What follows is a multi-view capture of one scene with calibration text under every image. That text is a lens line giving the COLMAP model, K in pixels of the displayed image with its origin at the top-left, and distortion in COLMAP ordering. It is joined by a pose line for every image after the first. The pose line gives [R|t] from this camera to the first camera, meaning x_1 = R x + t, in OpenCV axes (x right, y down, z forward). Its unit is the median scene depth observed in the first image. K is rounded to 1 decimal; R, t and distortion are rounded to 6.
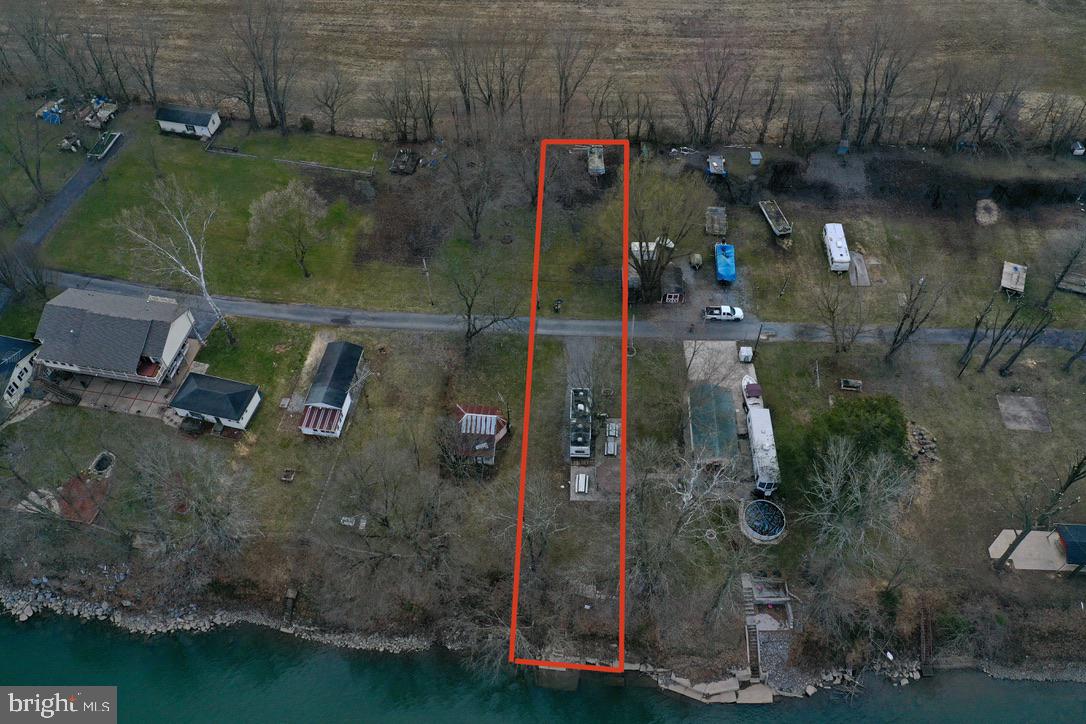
lens RADIAL K [[856.6, 0, 543.6], [0, 856.6, 360.9], [0, 0, 1]] dist [-0.004274, 0.011958]
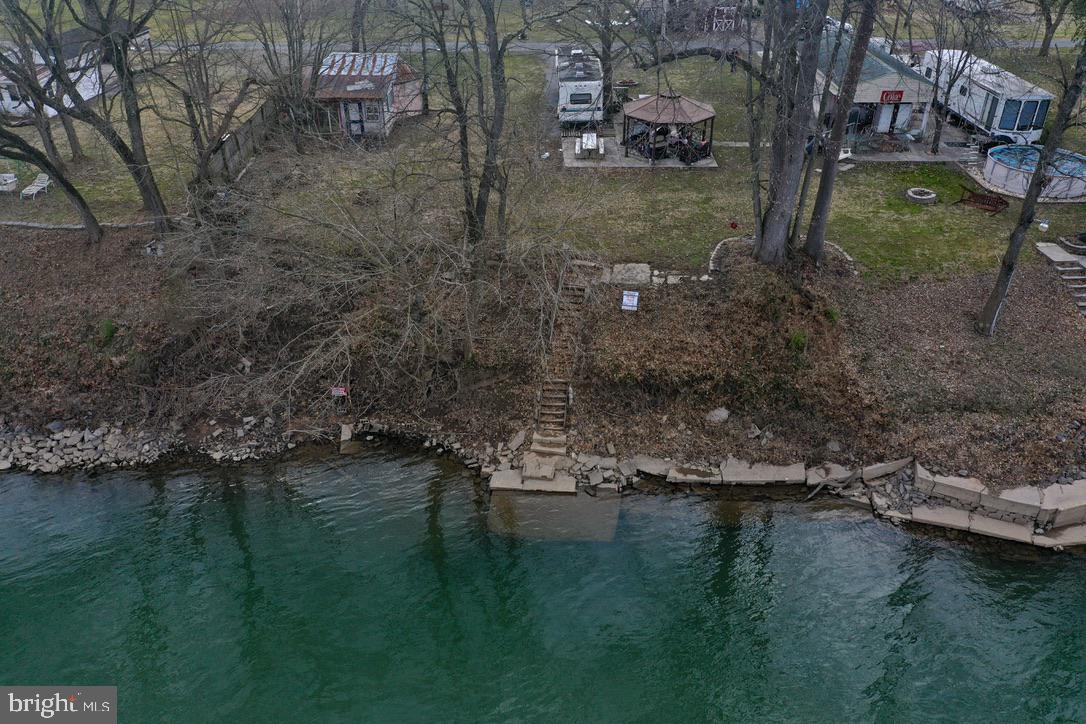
lens RADIAL K [[856.6, 0, 542.6], [0, 856.6, 362.1], [0, 0, 1]] dist [-0.004274, 0.011958]
pose [[0.998960, -0.020763, 0.040593, 0.001730], [0.033516, 0.937992, -0.345033, 0.431243], [-0.030912, 0.346034, 0.937712, 0.696878]]
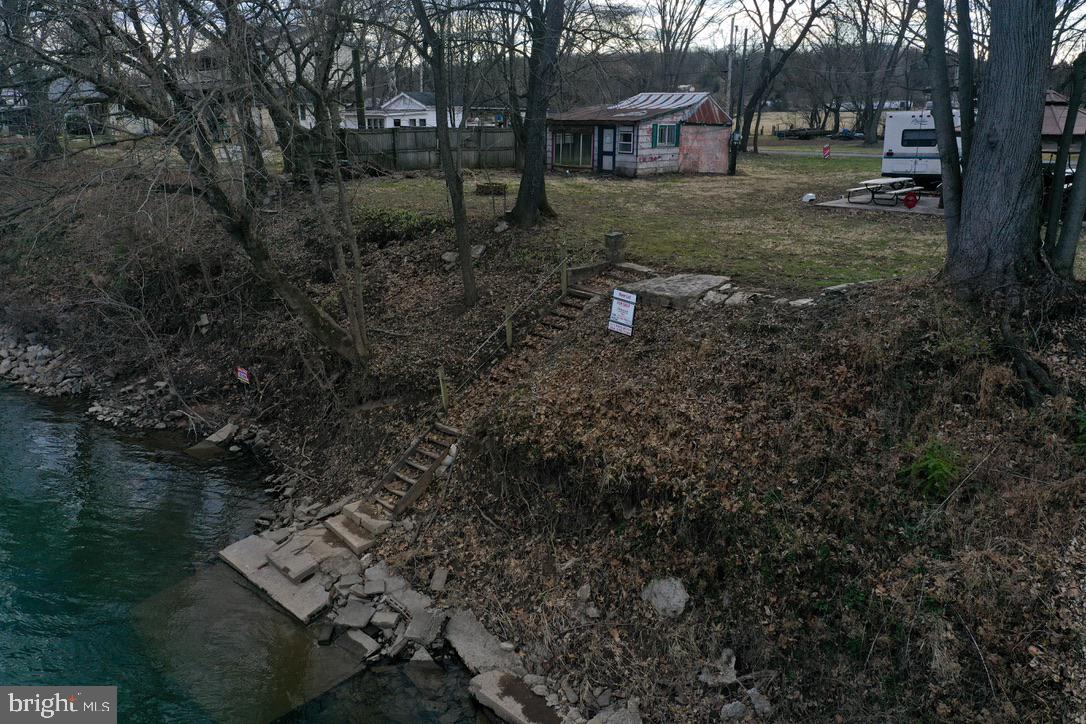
lens RADIAL K [[856.6, 0, 542.4], [0, 856.6, 360.4], [0, 0, 1]] dist [-0.004274, 0.011958]
pose [[0.781509, 0.183835, -0.596195, 0.138530], [-0.497967, 0.759498, -0.418560, 0.374391], [0.375863, 0.623994, 0.685098, 0.896213]]
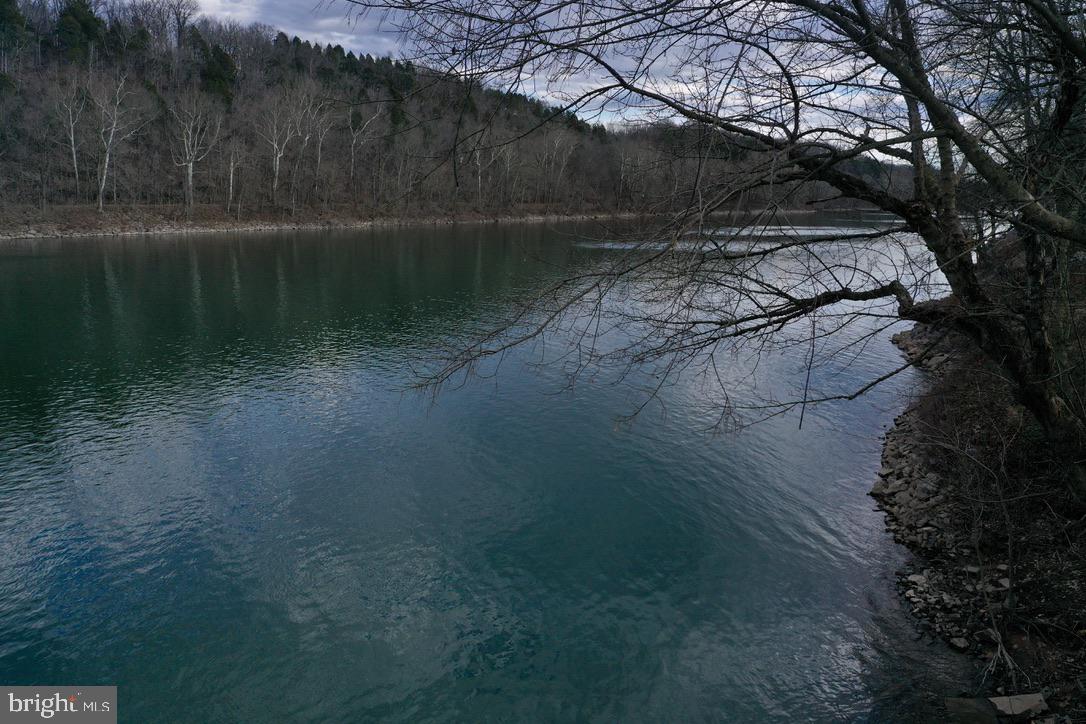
lens RADIAL K [[856.6, 0, 541.5], [0, 856.6, 365.4], [0, 0, 1]] dist [-0.004274, 0.011958]
pose [[-0.316341, 0.184907, -0.930450, 0.085643], [-0.756514, 0.542617, 0.365039, 0.312529], [0.572376, 0.819376, -0.031767, 0.946648]]
